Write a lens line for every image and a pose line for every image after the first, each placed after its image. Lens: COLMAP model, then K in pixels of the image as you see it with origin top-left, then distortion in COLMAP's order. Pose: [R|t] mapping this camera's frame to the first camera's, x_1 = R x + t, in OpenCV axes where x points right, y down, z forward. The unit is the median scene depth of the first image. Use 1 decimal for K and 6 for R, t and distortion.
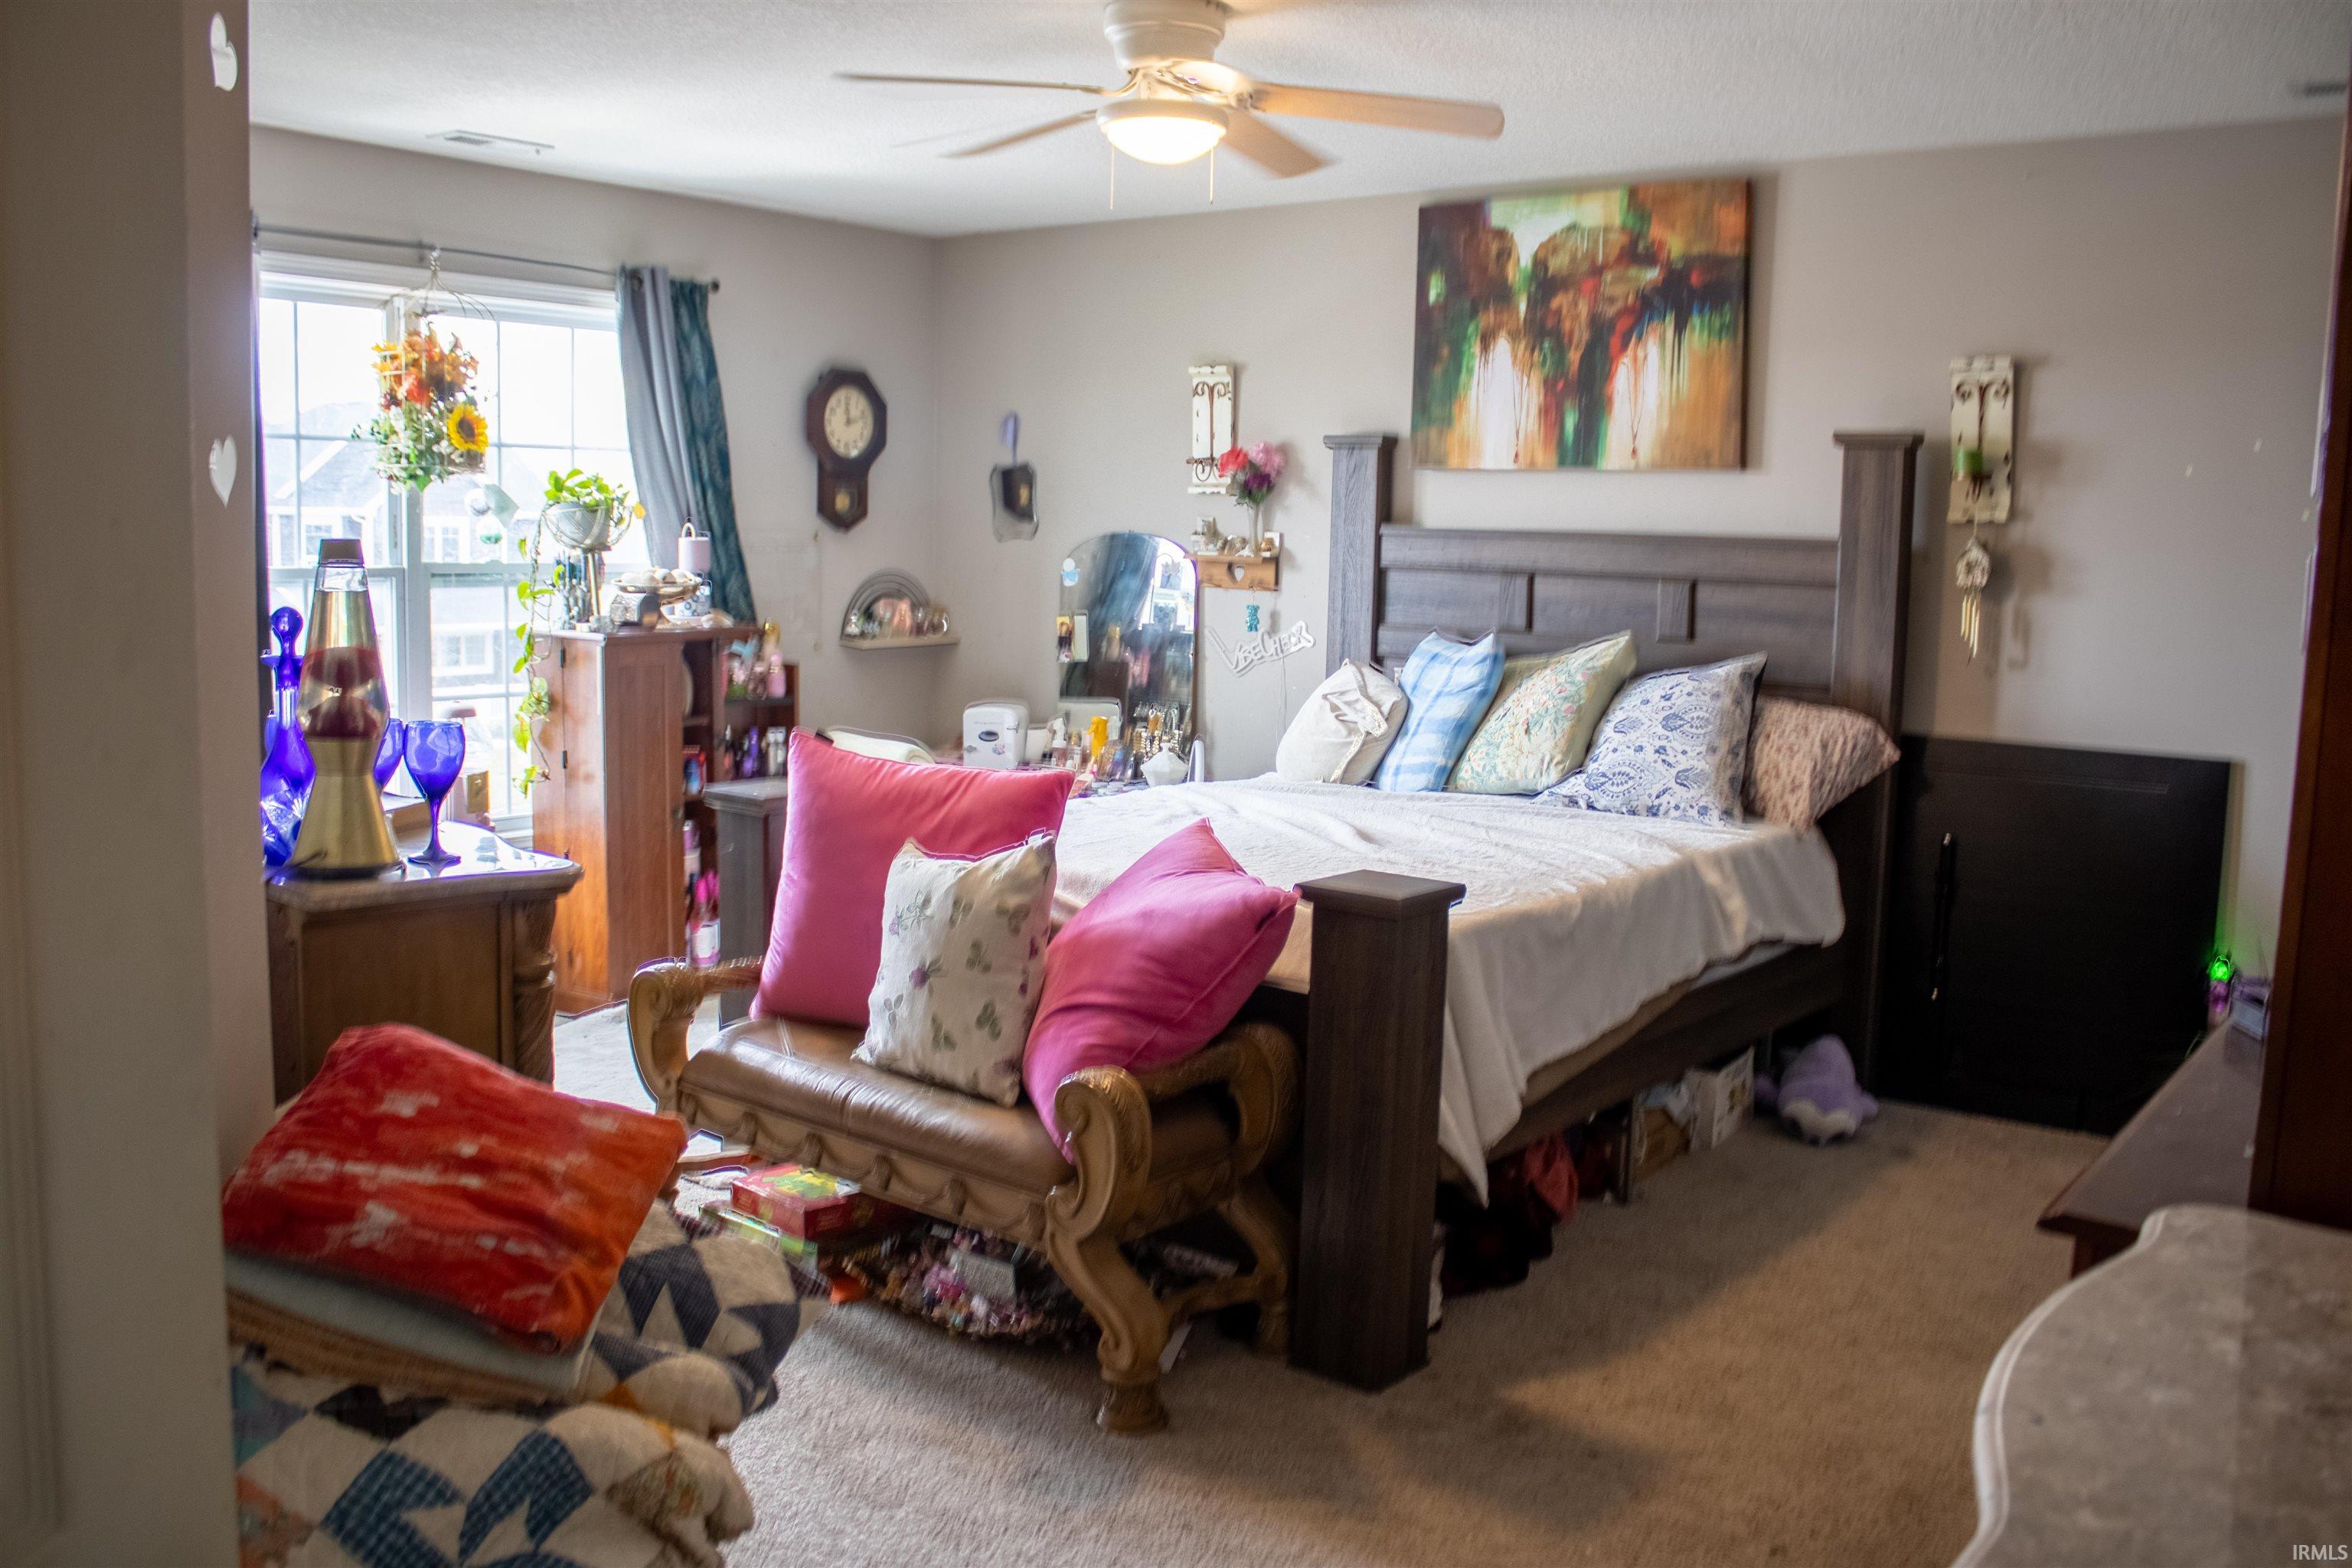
lens RADIAL K [[1976.1, 0, 1186.9], [0, 1976.1, 750.0], [0, 0, 1]] dist [-0.171621, 0.137937]
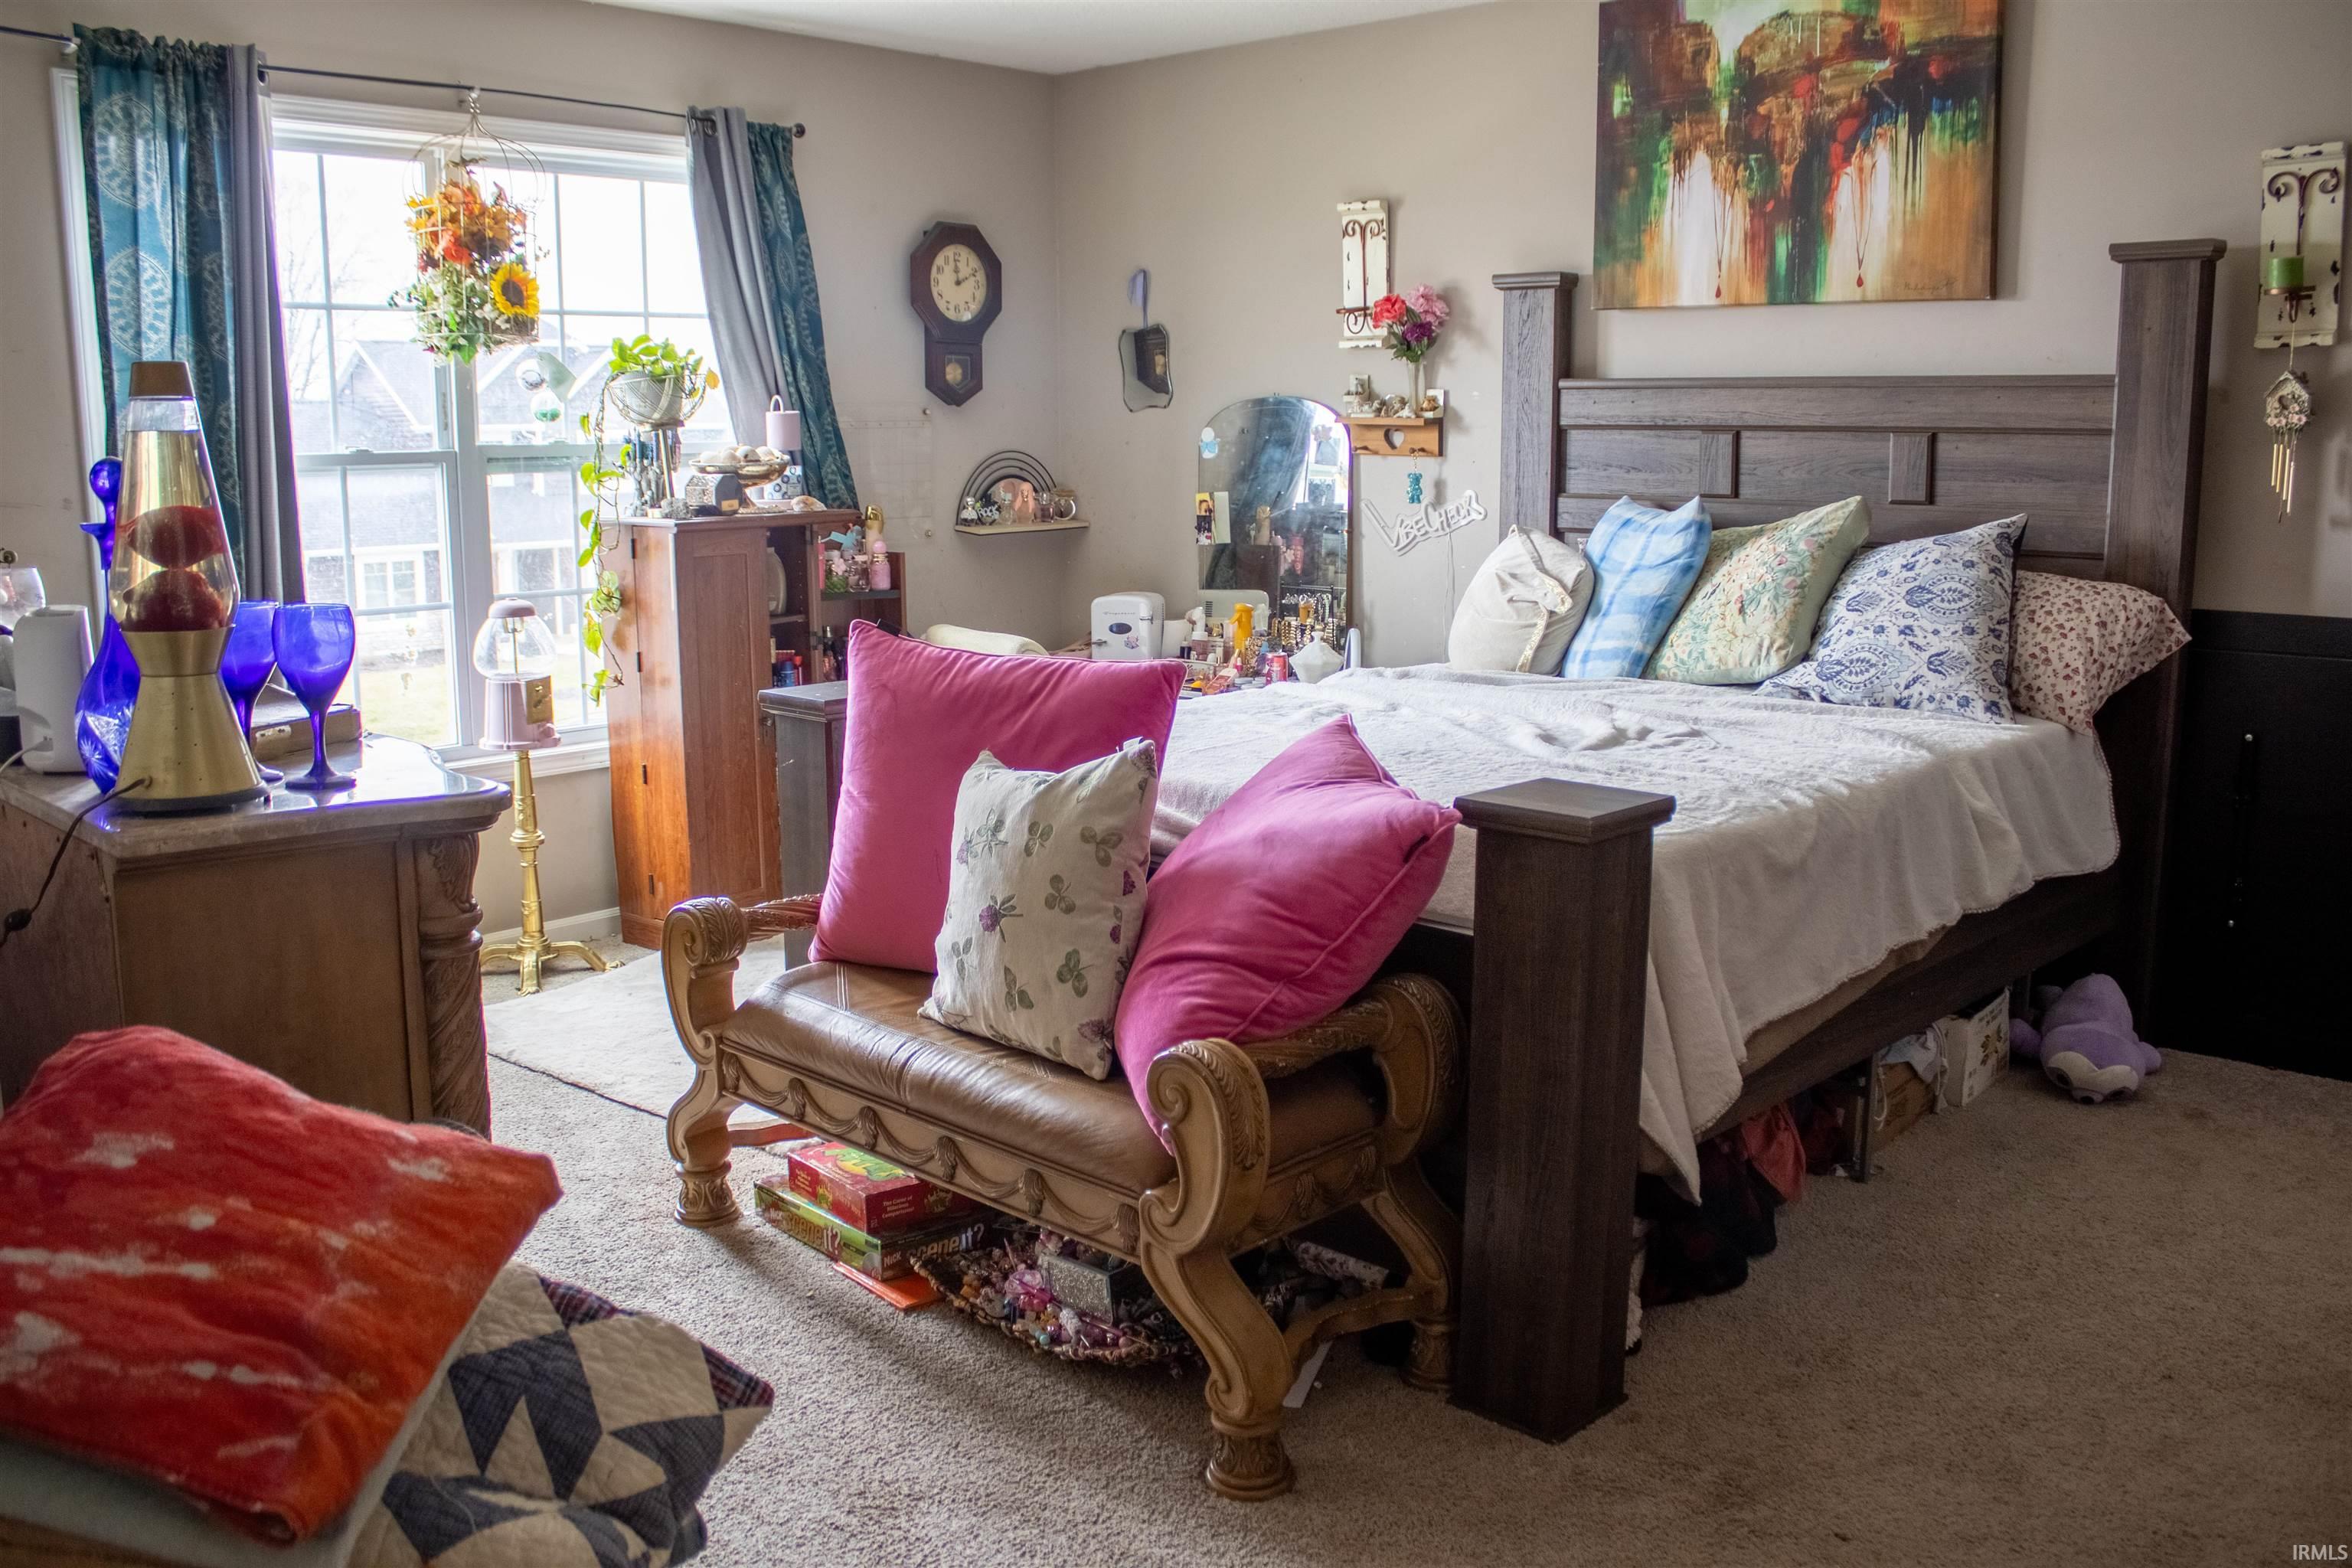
lens RADIAL K [[2021.1, 0, 1178.8], [0, 2021.1, 742.2], [0, 0, 1]] dist [-0.188271, 0.186907]
pose [[0.995742, -0.010052, -0.091631, 0.012735], [0.014203, 0.998897, 0.044765, 0.004838], [0.091080, -0.045875, 0.994786, 0.130359]]
